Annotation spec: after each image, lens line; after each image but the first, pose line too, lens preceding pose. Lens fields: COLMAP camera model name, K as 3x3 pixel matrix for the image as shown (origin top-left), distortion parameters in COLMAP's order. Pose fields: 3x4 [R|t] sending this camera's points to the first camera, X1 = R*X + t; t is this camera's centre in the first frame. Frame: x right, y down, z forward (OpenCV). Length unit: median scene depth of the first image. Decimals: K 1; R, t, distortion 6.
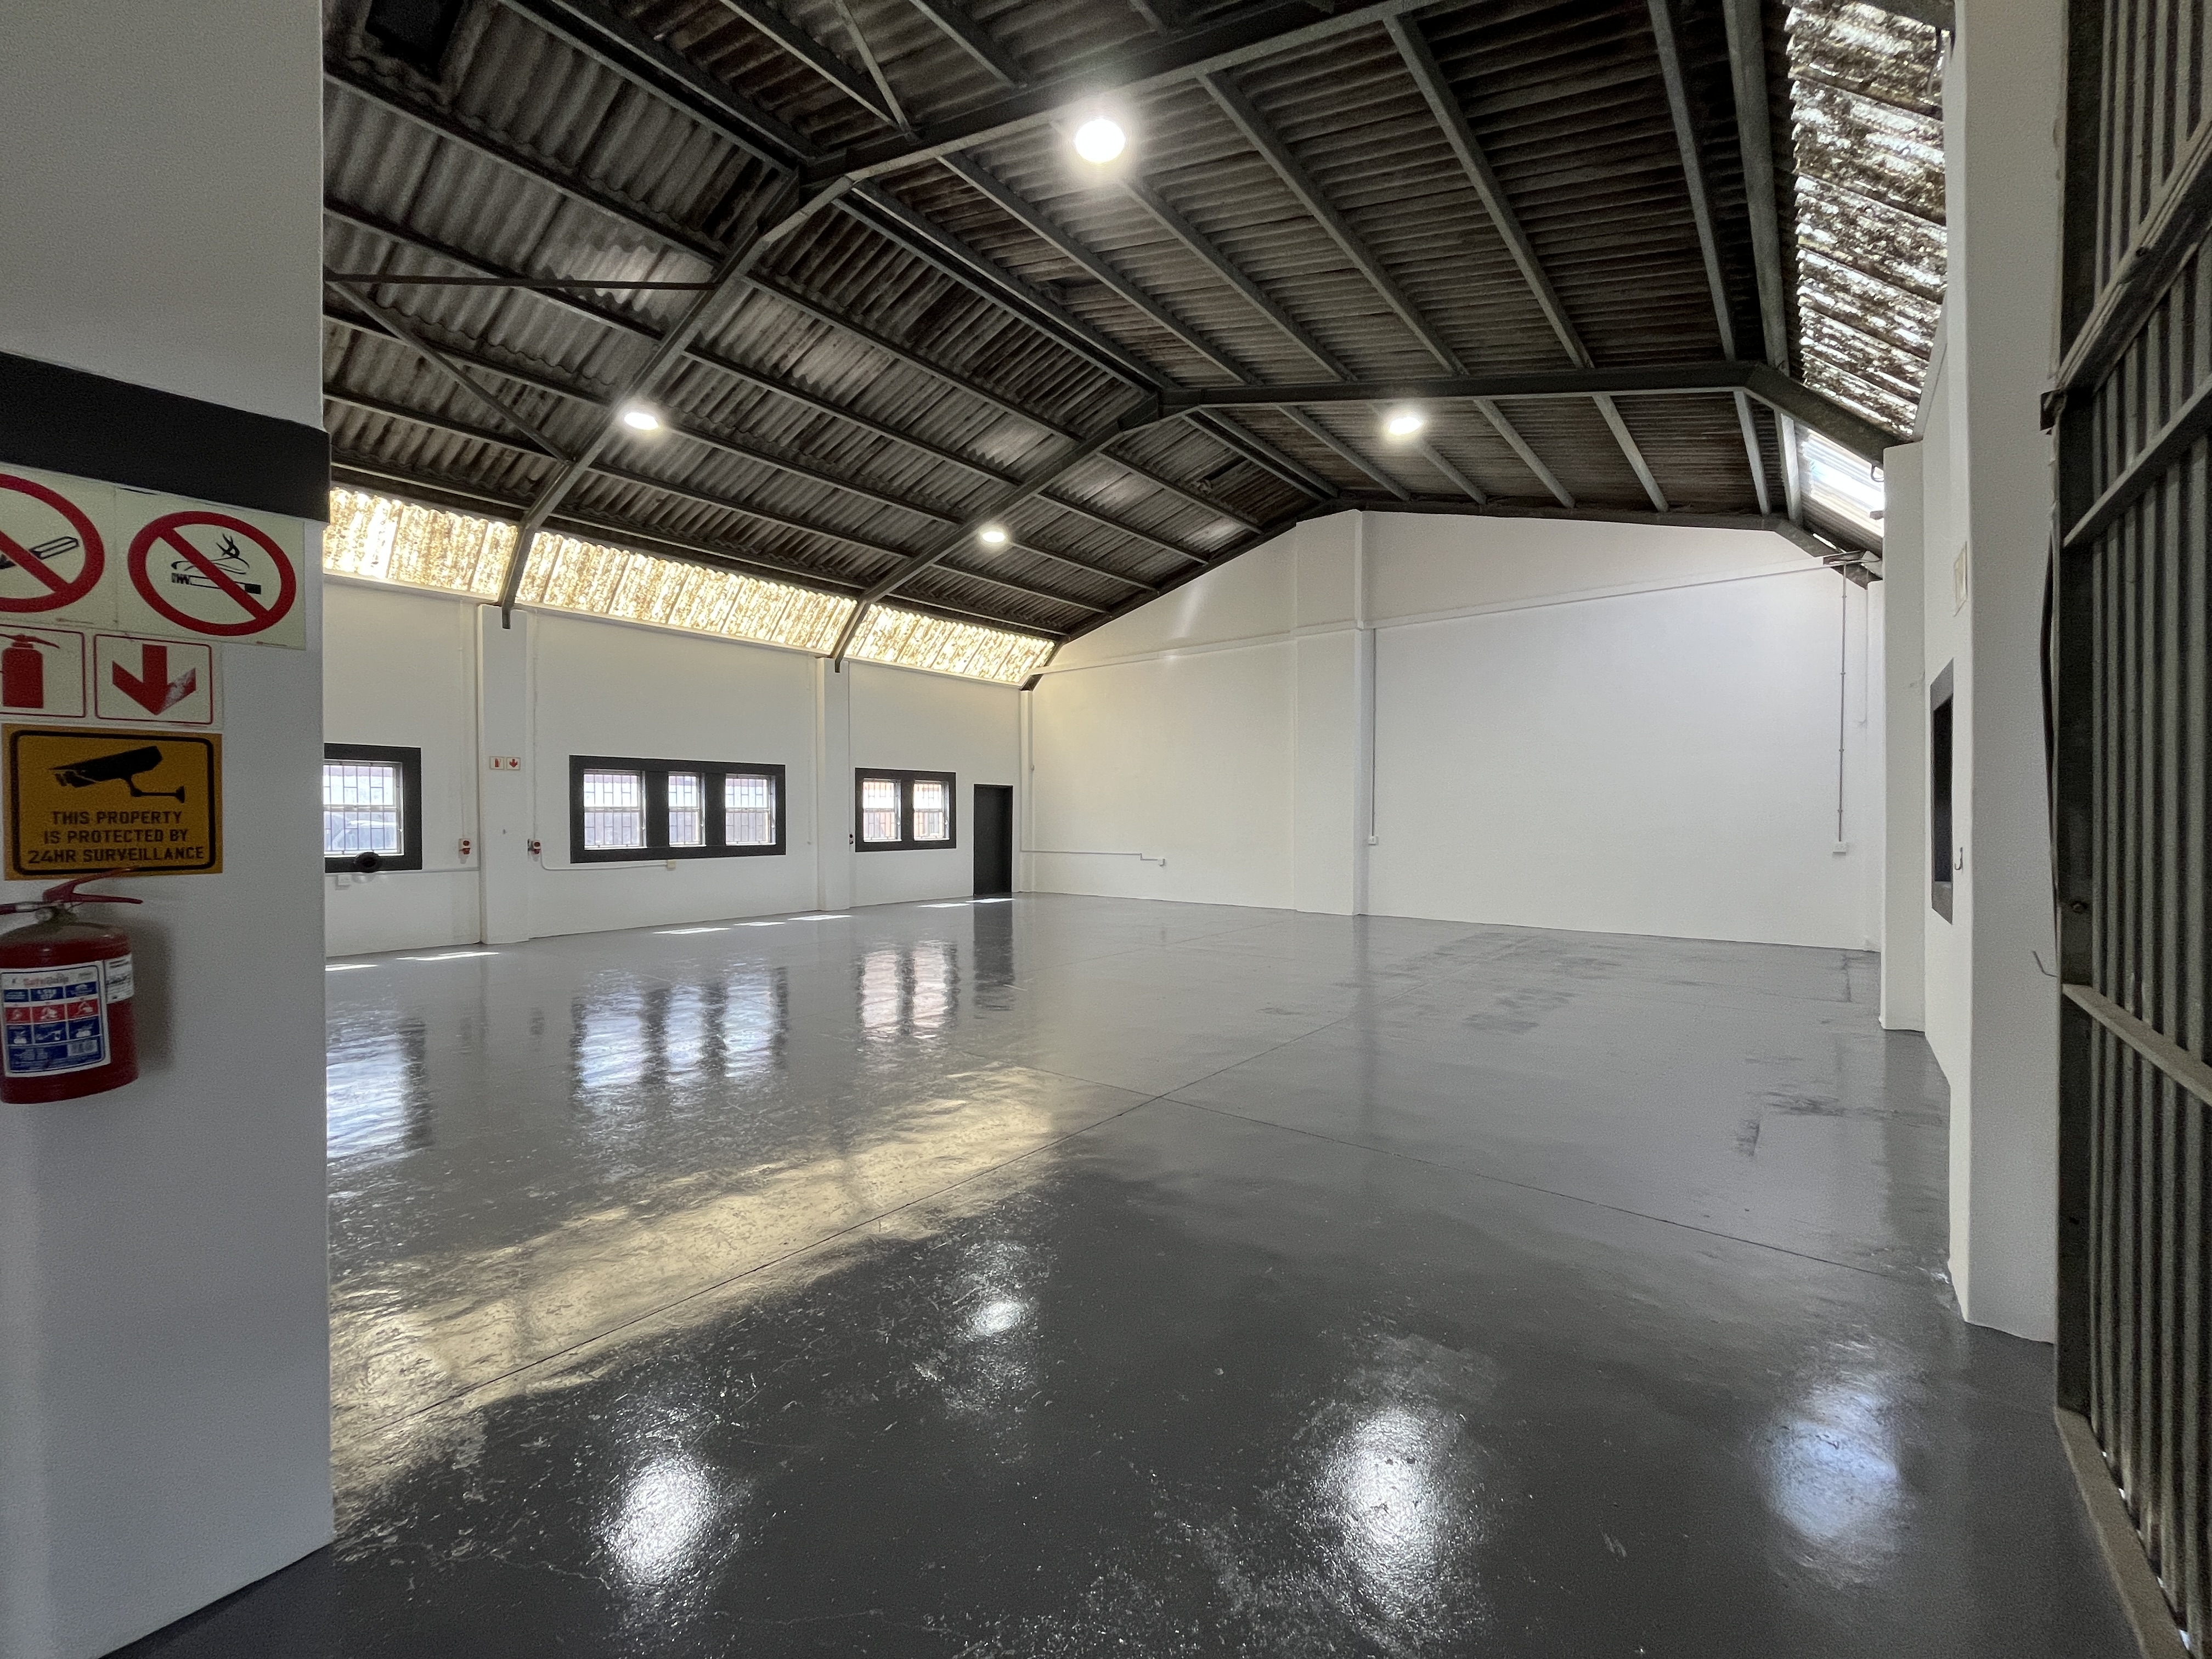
lens RADIAL K [[898.3, 0, 1100.8], [0, 898.3, 827.4], [0, 0, 1]] dist [-0.002727, 0.000548]
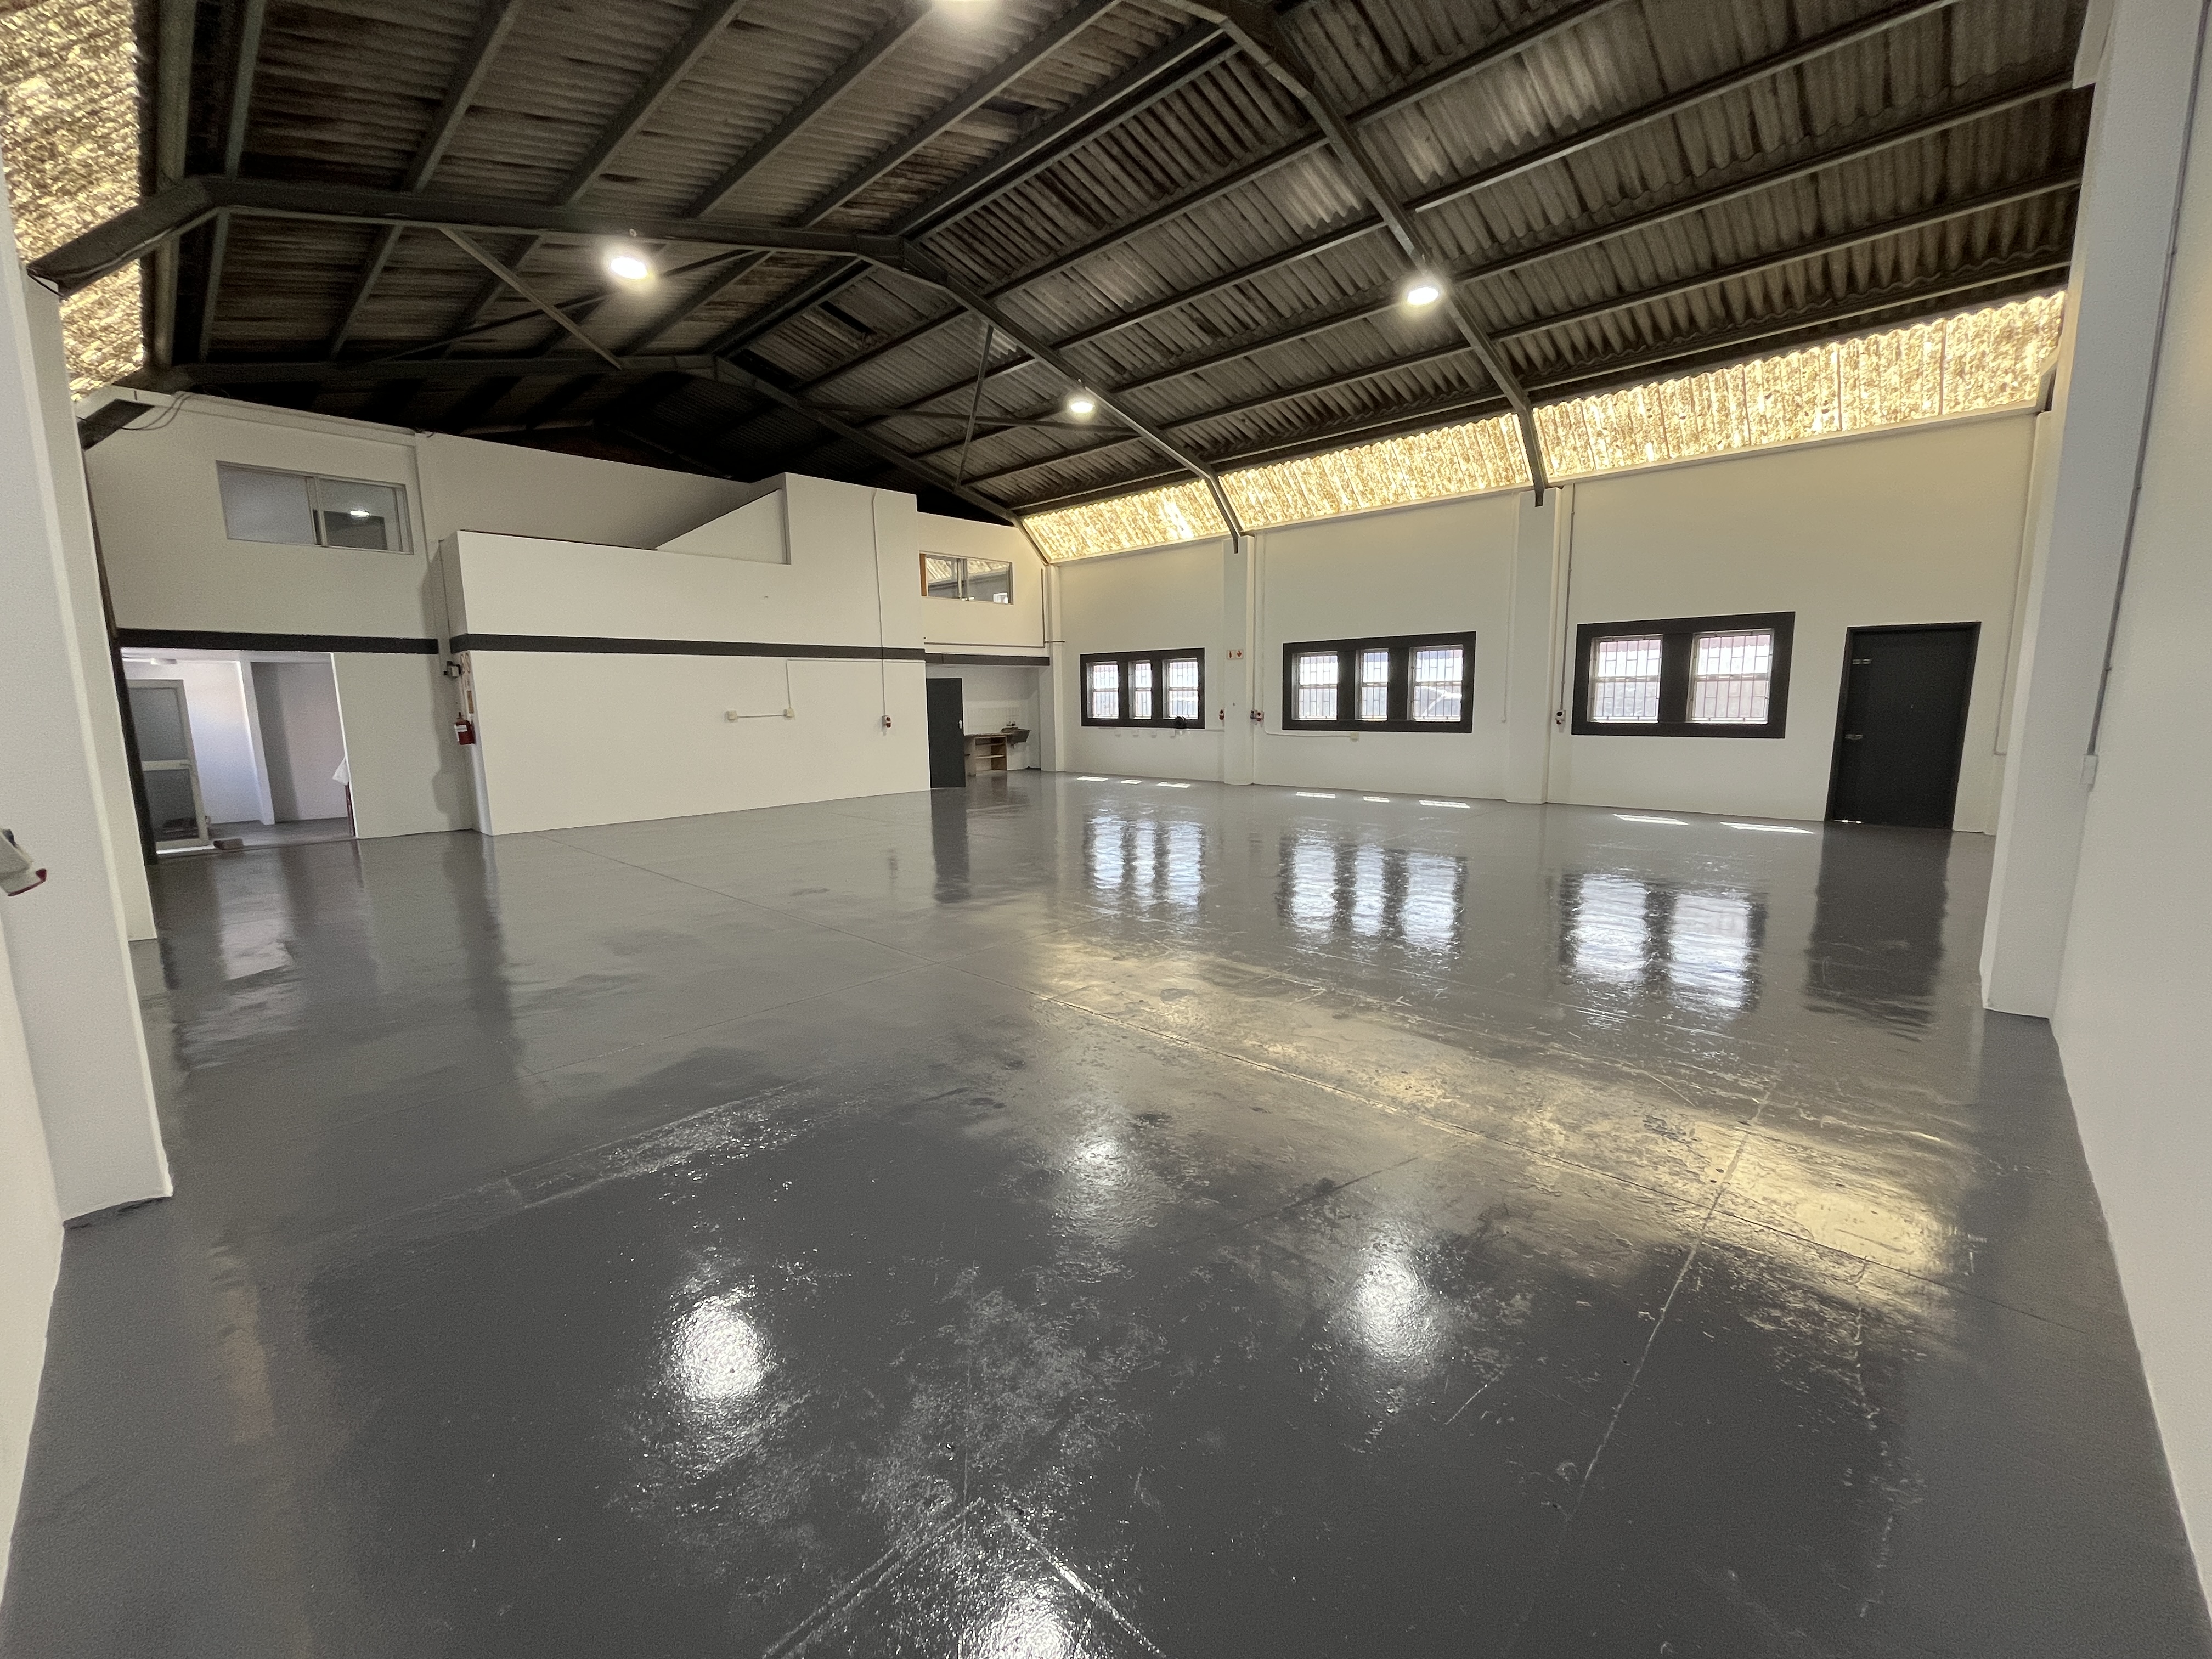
lens RADIAL K [[895.3, 0, 1099.9], [0, 895.3, 831.4], [0, 0, 1]] dist [-0.006700, 0.000154]
pose [[-0.076498, 0.151166, -0.985544, 0.614633], [0.002092, 0.988462, 0.151452, -0.008974], [0.997068, 0.009524, -0.075932, 0.737160]]
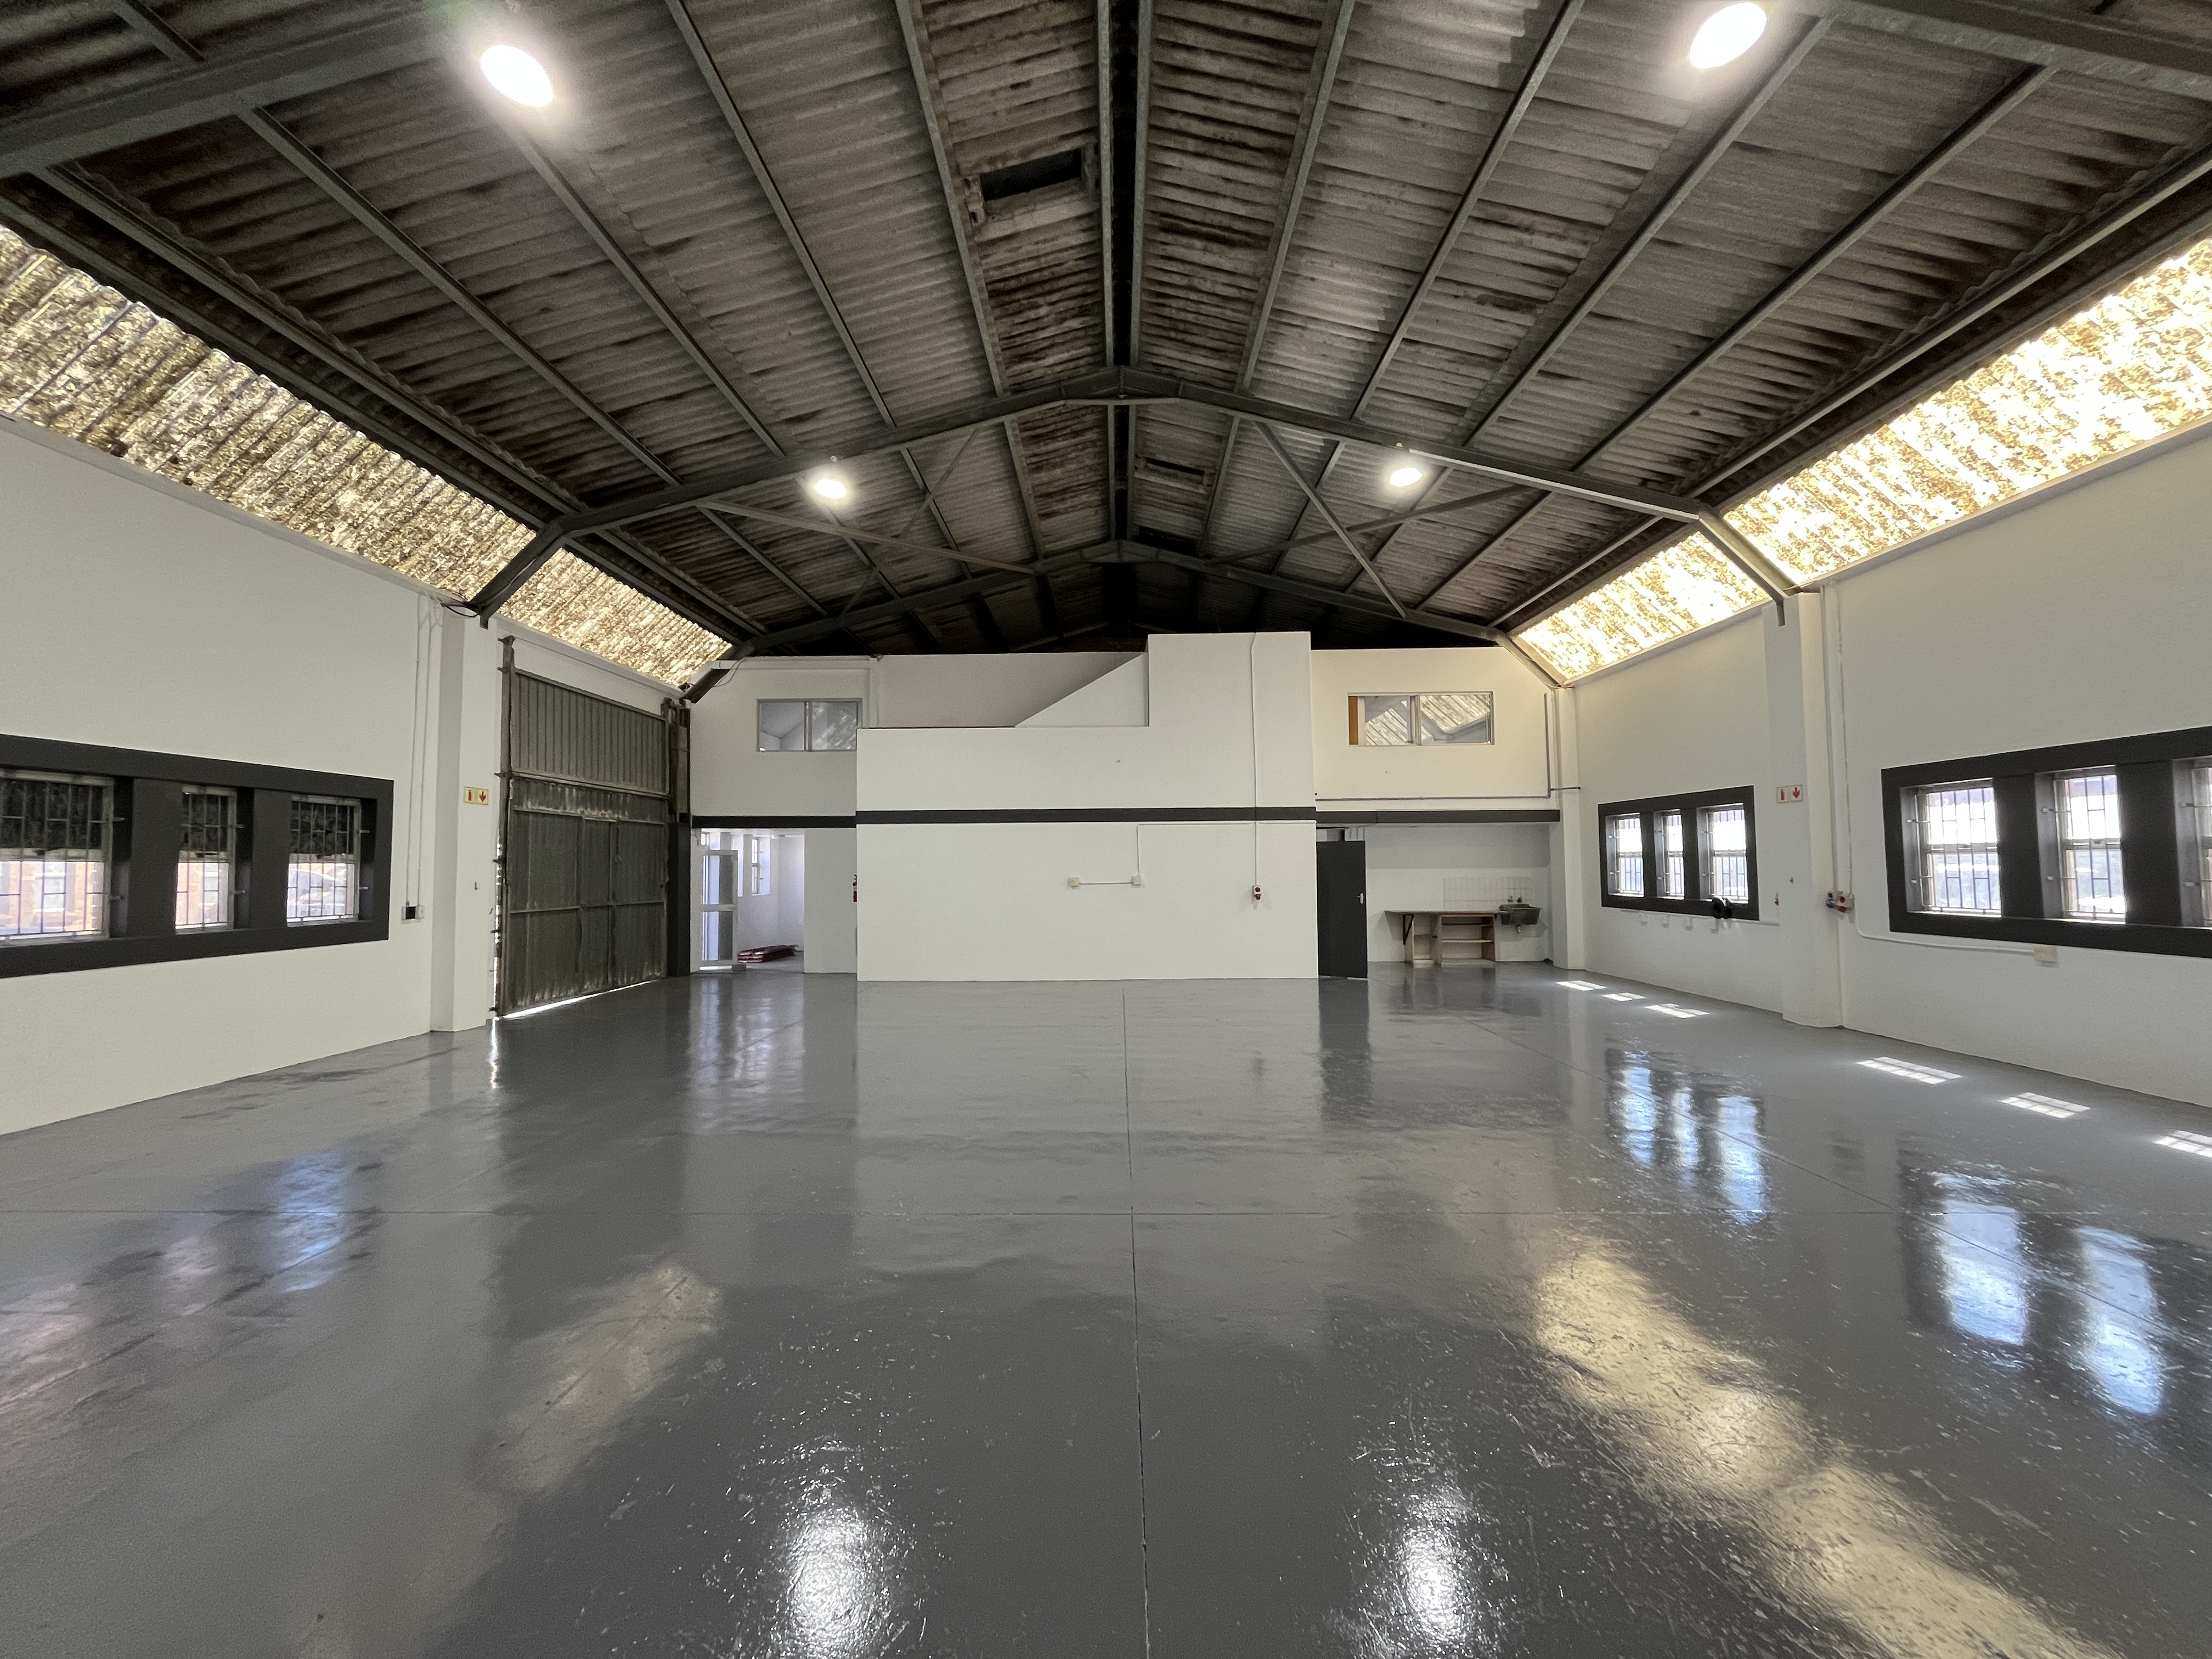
lens RADIAL K [[898.3, 0, 1100.8], [0, 898.3, 827.4], [0, 0, 1]] dist [-0.002727, 0.000548]
pose [[-0.788236, -0.018498, -0.615095, 0.248868], [0.002060, 0.999463, -0.032696, -0.014173], [0.615370, -0.027039, -0.787775, 1.023356]]
